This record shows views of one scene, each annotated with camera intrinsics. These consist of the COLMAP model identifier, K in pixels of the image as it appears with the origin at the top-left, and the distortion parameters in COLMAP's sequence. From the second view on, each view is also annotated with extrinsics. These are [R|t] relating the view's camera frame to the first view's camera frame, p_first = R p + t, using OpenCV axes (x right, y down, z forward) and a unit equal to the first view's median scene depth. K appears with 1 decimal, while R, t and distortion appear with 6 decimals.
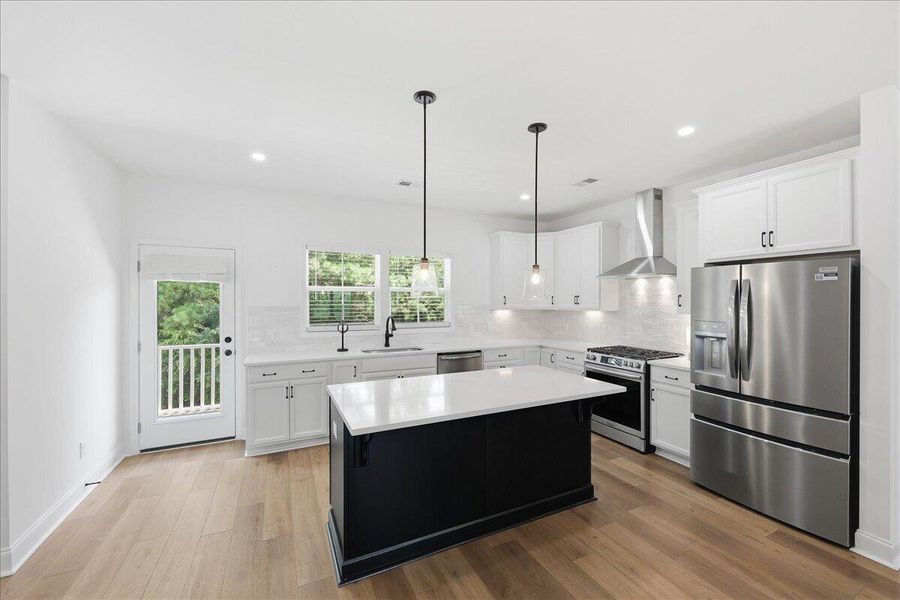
lens RADIAL K [[358.9, 0, 450.0], [0, 358.9, 300.0], [0, 0, 1]] dist [-0.001442, -0.000086]
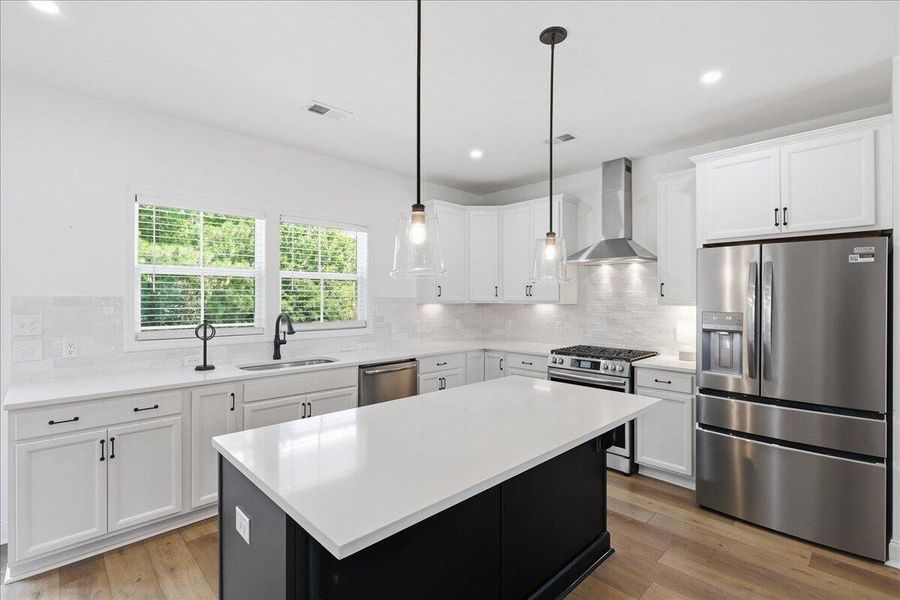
lens RADIAL K [[419.9, 0, 452.3], [0, 419.9, 296.2], [0, 0, 1]] dist [-0.000644, 0.000380]
pose [[0.949156, 0.001212, 0.314804, -0.143926], [-0.000481, 0.999997, -0.002400, 0.019846], [-0.314806, 0.002126, 0.949154, 0.208863]]
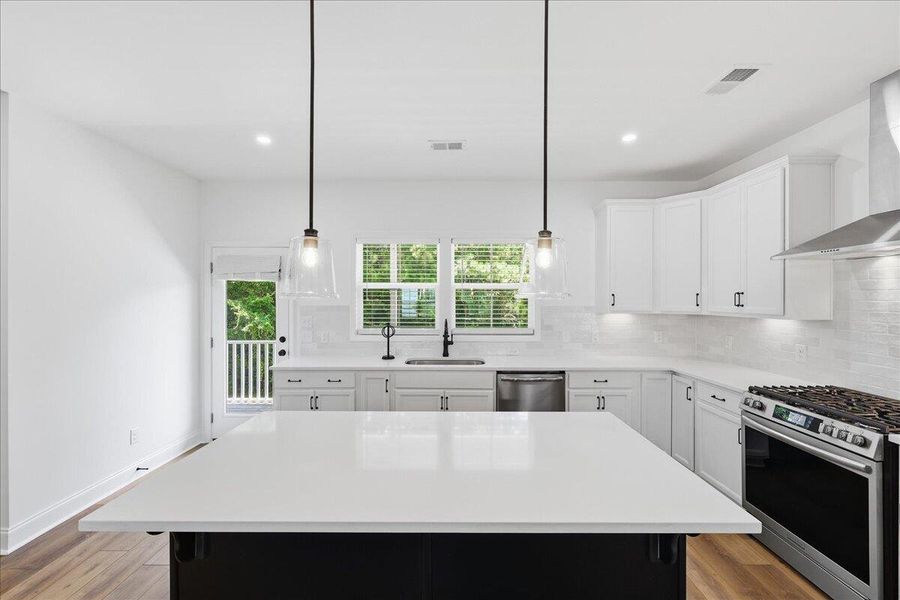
lens RADIAL K [[362.0, 0, 450.2], [0, 362.0, 299.6], [0, 0, 1]] dist [-0.001081, 0.000091]
pose [[0.897696, 0.001080, -0.440614, 0.250911], [-0.000408, 0.999999, 0.001621, -0.000156], [0.440615, -0.001276, 0.897695, 0.344168]]
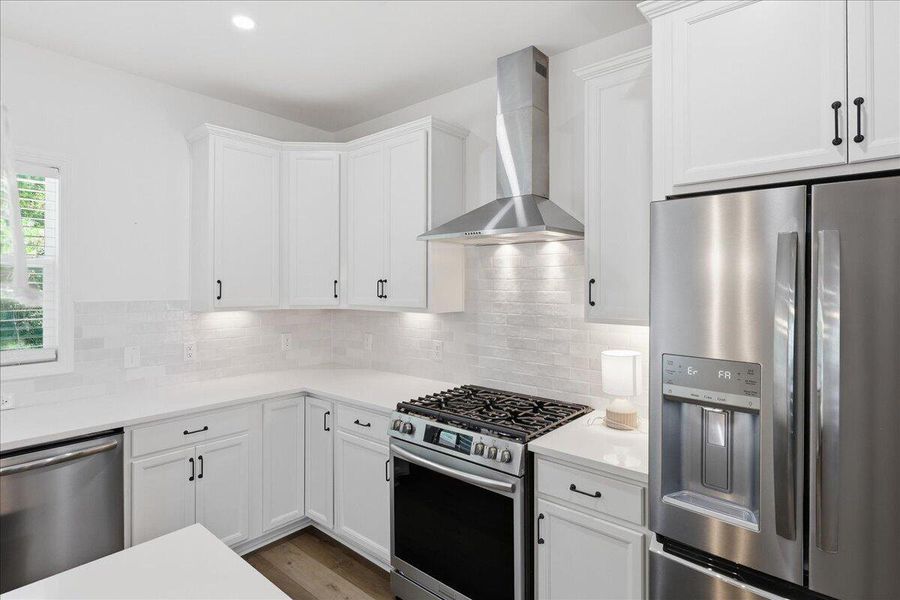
lens RADIAL K [[469.1, 0, 453.9], [0, 469.1, 284.1], [0, 0, 1]] dist [0.000411, 0.000473]
pose [[0.915124, 0.001037, 0.403171, 0.257966], [-0.000800, 0.999999, -0.000756, -0.007354], [-0.403172, 0.000369, 0.915124, 0.544072]]
